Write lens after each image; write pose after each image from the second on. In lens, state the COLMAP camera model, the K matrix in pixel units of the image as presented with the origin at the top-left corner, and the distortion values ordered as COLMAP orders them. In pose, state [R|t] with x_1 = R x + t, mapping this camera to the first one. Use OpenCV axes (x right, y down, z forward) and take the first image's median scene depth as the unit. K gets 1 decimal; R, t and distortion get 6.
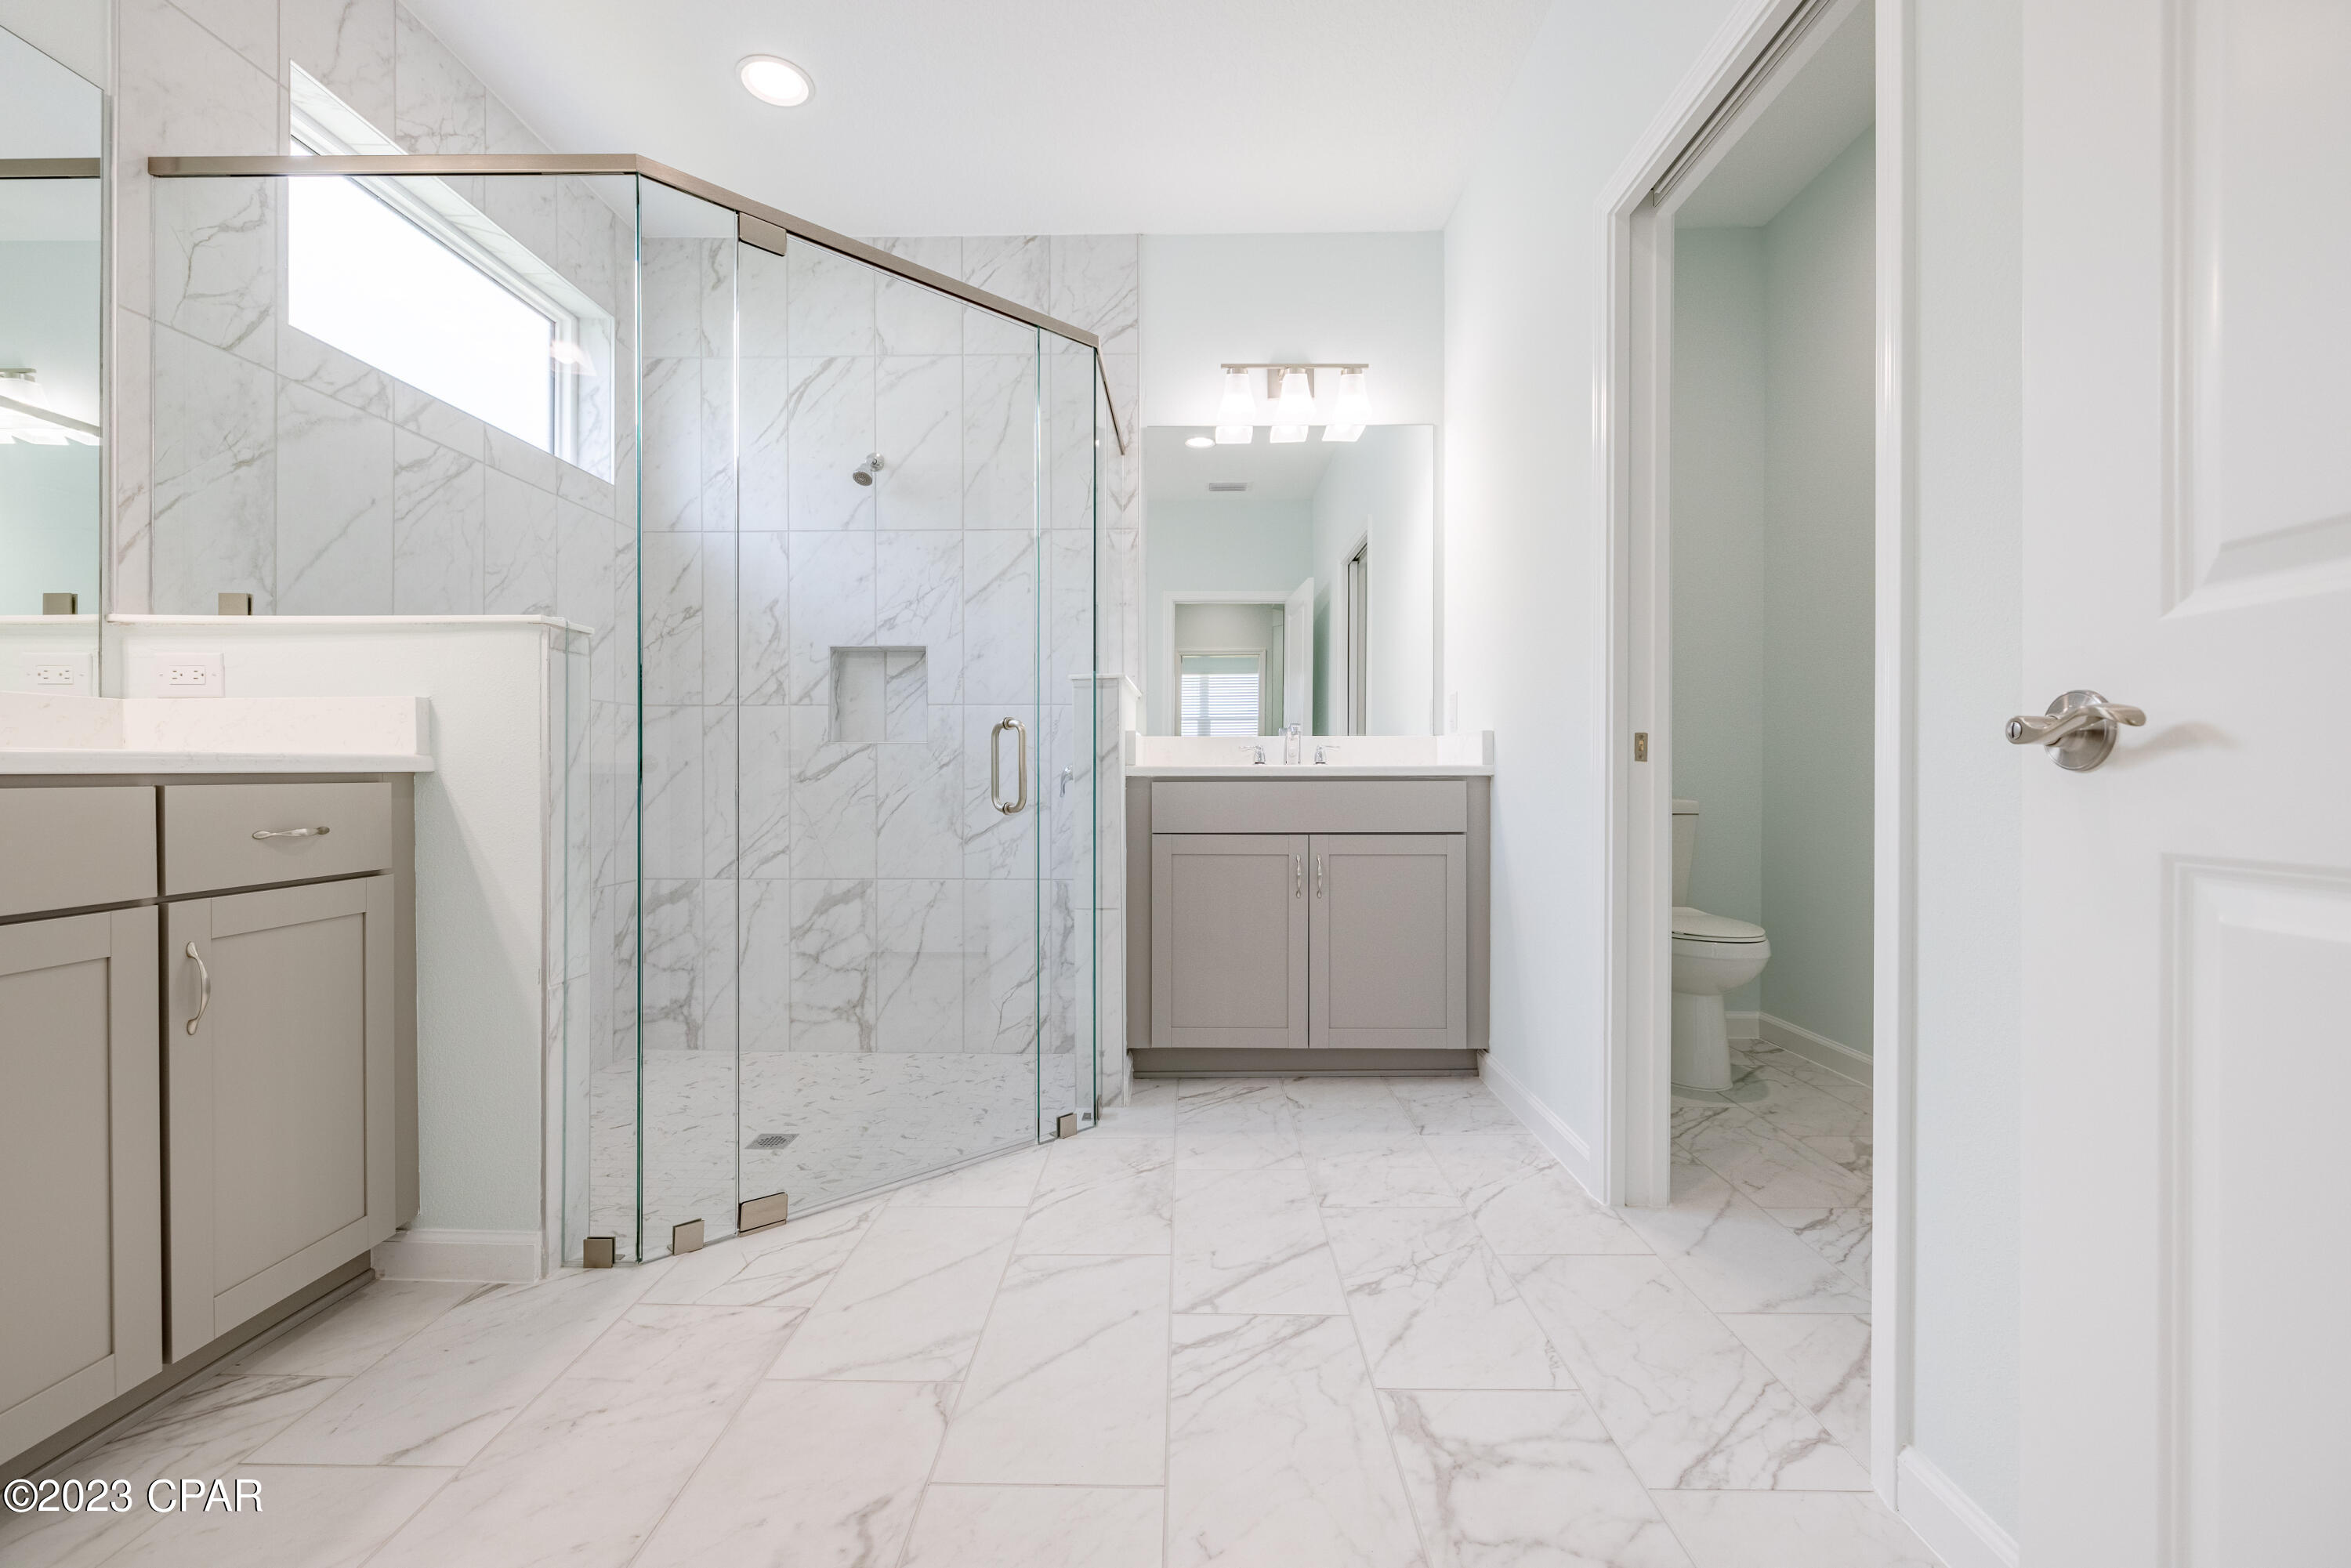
lens RADIAL K [[998.6, 0, 1172.4], [0, 998.6, 781.3], [0, 0, 1]] dist [0.001340, -0.000825]
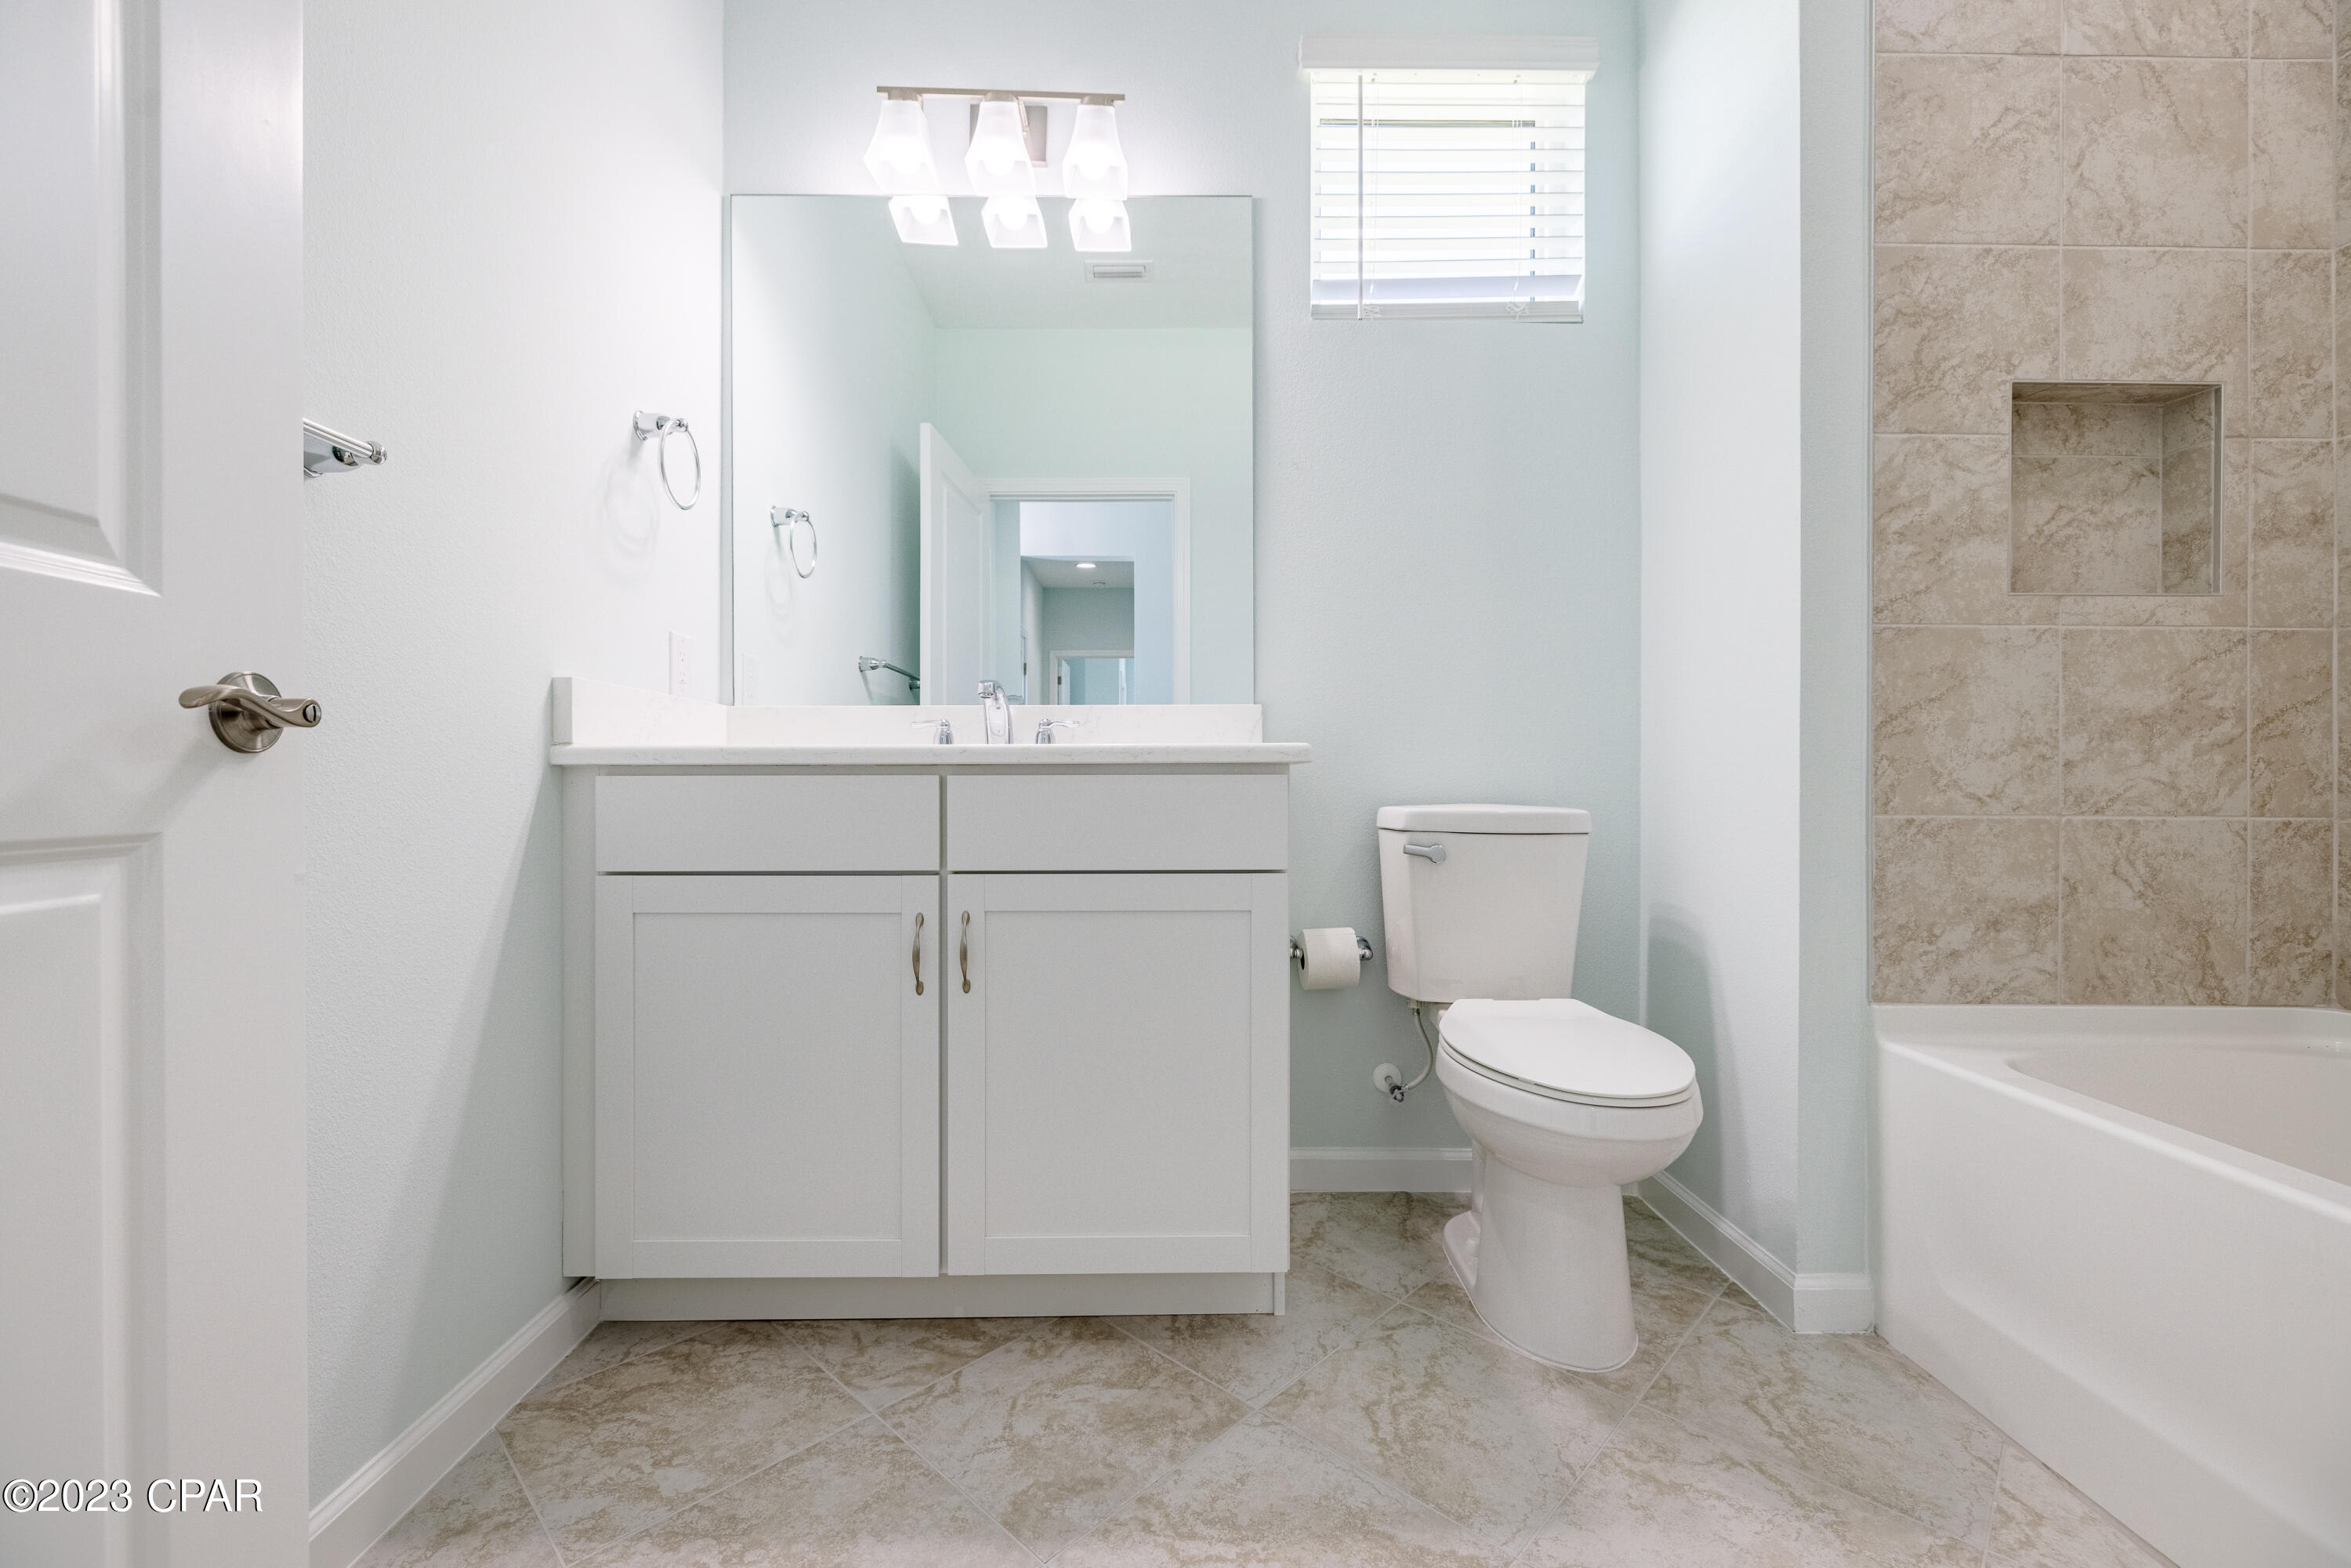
lens RADIAL K [[998.6, 0, 1164.4], [0, 998.6, 761.9], [0, 0, 1]] dist [0.001340, -0.000825]
pose [[0.999525, -0.006994, 0.030008, 0.171685], [0.007094, 0.999970, -0.003231, -0.001948], [-0.029985, 0.003442, 0.999544, 0.329492]]
